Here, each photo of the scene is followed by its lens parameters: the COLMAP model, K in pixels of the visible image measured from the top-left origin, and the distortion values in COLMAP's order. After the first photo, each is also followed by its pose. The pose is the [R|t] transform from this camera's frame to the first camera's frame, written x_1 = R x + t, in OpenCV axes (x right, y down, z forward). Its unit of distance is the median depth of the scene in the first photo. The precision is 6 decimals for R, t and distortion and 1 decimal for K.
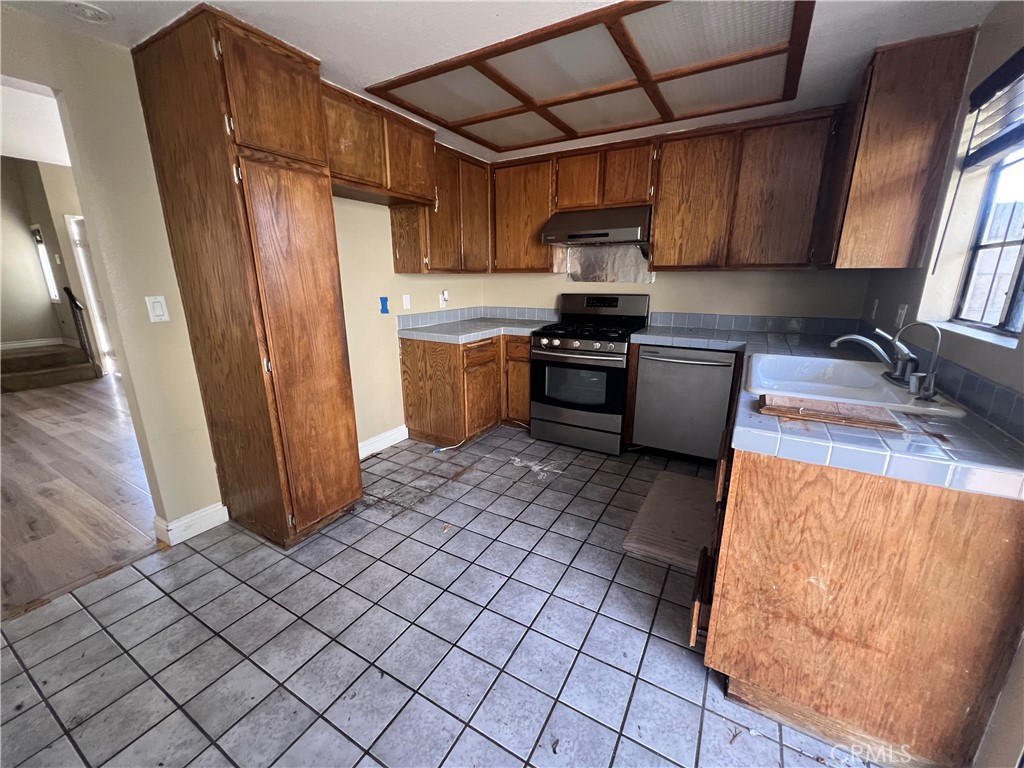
lens RADIAL K [[411.6, 0, 511.0], [0, 411.6, 383.3], [0, 0, 1]] dist [-0.000243, 0.000136]
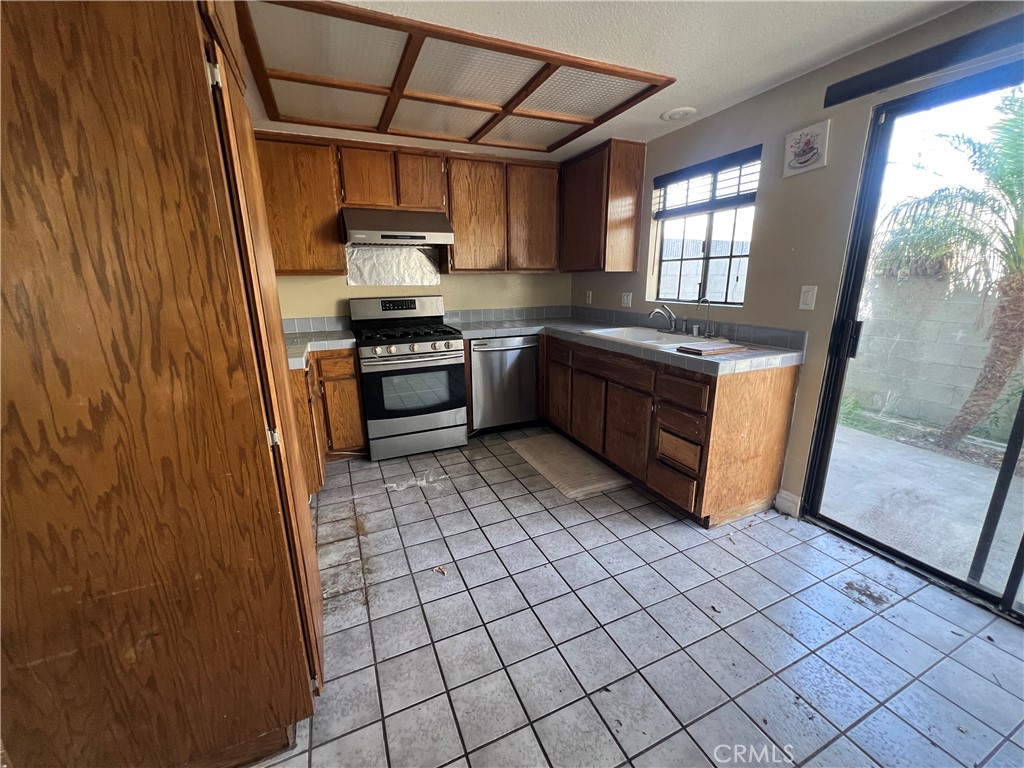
lens RADIAL K [[411.6, 0, 509.5], [0, 411.6, 382.8], [0, 0, 1]] dist [-0.000243, 0.000136]
pose [[0.590036, -0.203471, 0.781317, -0.561916], [0.213457, 0.972603, 0.092087, -0.065966], [-0.778648, 0.112443, 0.617303, 0.270245]]
